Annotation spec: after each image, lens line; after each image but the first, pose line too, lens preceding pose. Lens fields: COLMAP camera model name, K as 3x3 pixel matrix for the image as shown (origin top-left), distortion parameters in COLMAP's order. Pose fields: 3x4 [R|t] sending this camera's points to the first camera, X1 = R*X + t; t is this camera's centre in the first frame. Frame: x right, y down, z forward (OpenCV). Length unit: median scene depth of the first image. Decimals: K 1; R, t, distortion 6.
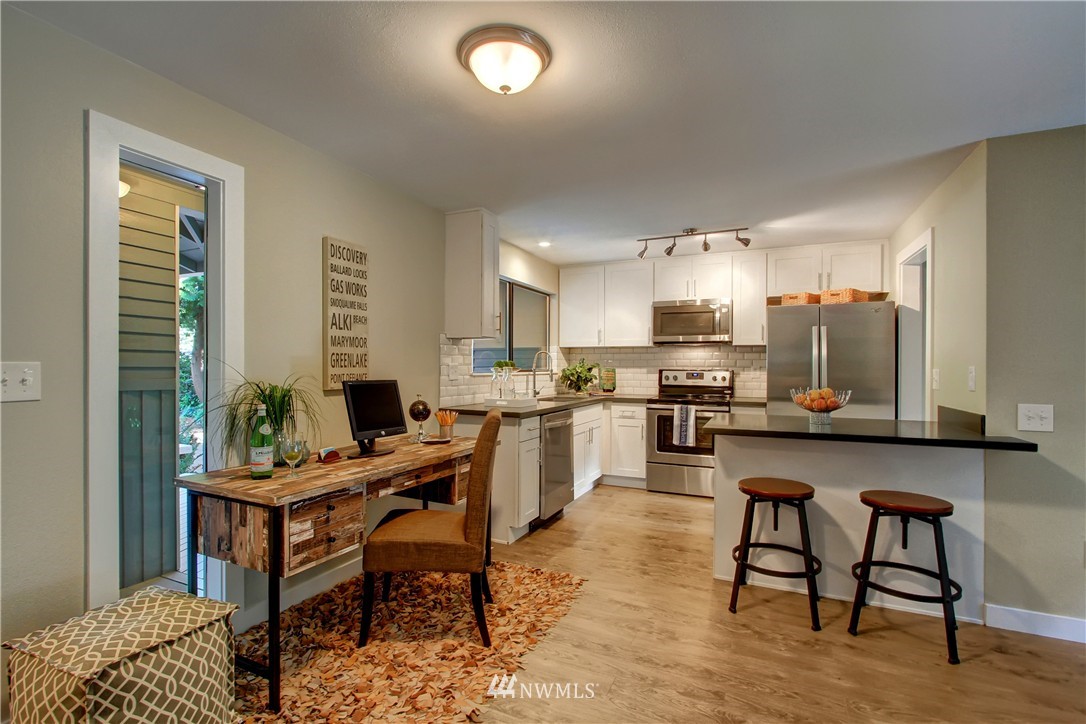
lens RADIAL K [[492.8, 0, 543.0], [0, 492.8, 362.0], [0, 0, 1]] dist [-0.001326, -0.000295]
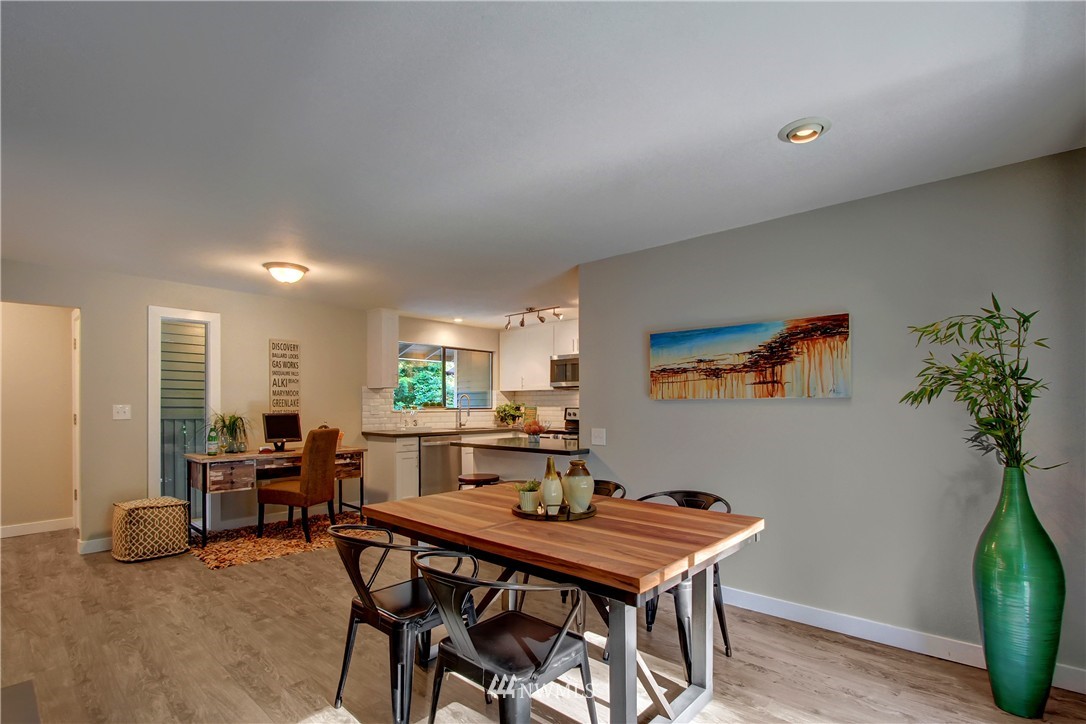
lens RADIAL K [[507.6, 0, 541.2], [0, 507.6, 400.5], [0, 0, 1]] dist [0.000777, -0.000124]
pose [[0.948901, -0.005393, -0.315529, 1.109052], [0.005297, 0.999985, -0.001162, -0.005088], [0.315531, -0.000569, 0.948915, -0.517677]]
